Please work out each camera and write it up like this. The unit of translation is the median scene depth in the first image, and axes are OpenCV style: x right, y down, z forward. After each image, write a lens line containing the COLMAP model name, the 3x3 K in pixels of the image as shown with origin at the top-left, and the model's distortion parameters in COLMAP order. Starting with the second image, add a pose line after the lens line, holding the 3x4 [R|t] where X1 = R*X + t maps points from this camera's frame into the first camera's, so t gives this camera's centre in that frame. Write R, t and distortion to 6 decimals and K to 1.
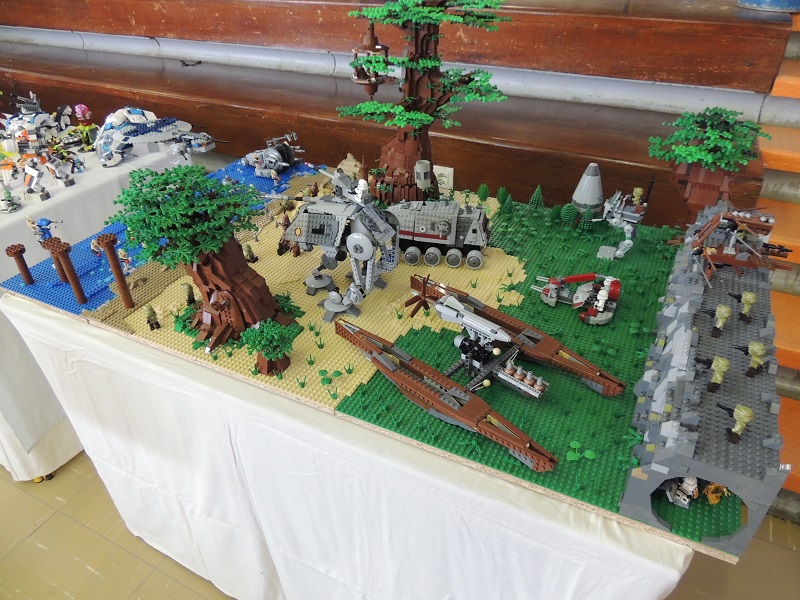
lens RADIAL K [[568.1, 0, 400.0], [0, 568.1, 300.0], [0, 0, 1]] dist [-0.009300, -0.010051]
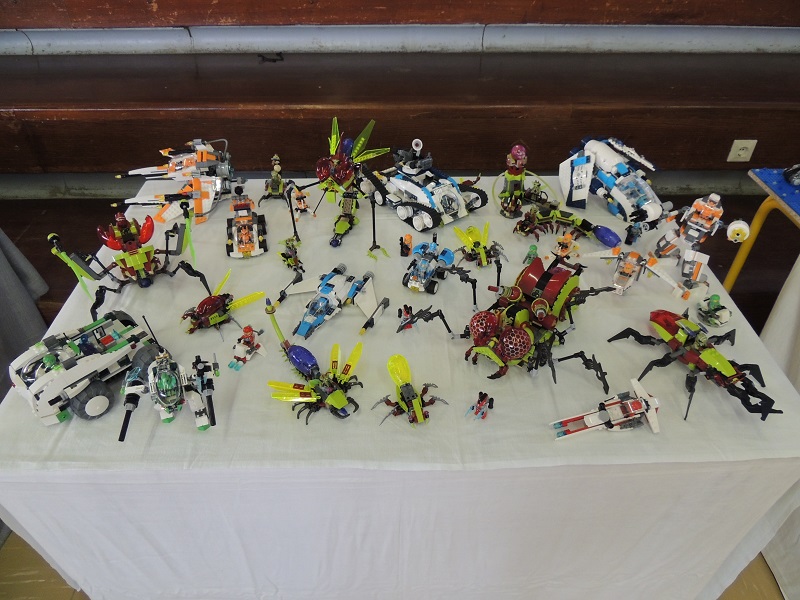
lens RADIAL K [[568.1, 0, 400.0], [0, 568.1, 300.0], [0, 0, 1]] dist [-0.009300, -0.010051]
pose [[0.873102, -0.288923, 0.392704, -0.690877], [0.256070, 0.957197, 0.134913, -0.198756], [-0.414875, -0.017233, 0.909715, 0.294357]]
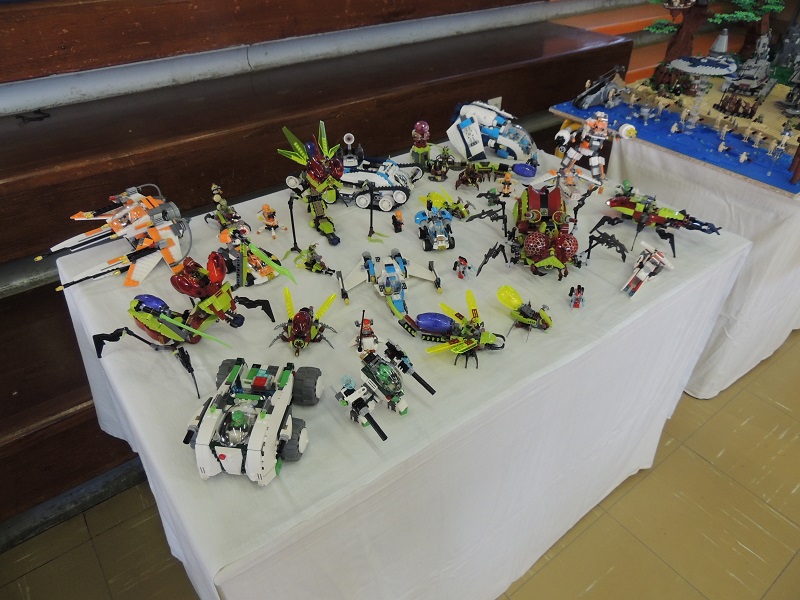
lens RADIAL K [[567.0, 0, 400.0], [0, 567.0, 300.0], [0, 0, 1]] dist [-0.008930, 0.000706]
pose [[0.429810, -0.522237, 0.736567, -0.876369], [0.502532, 0.816099, 0.285384, -0.256855], [-0.750150, 0.247487, 0.613209, 0.406967]]
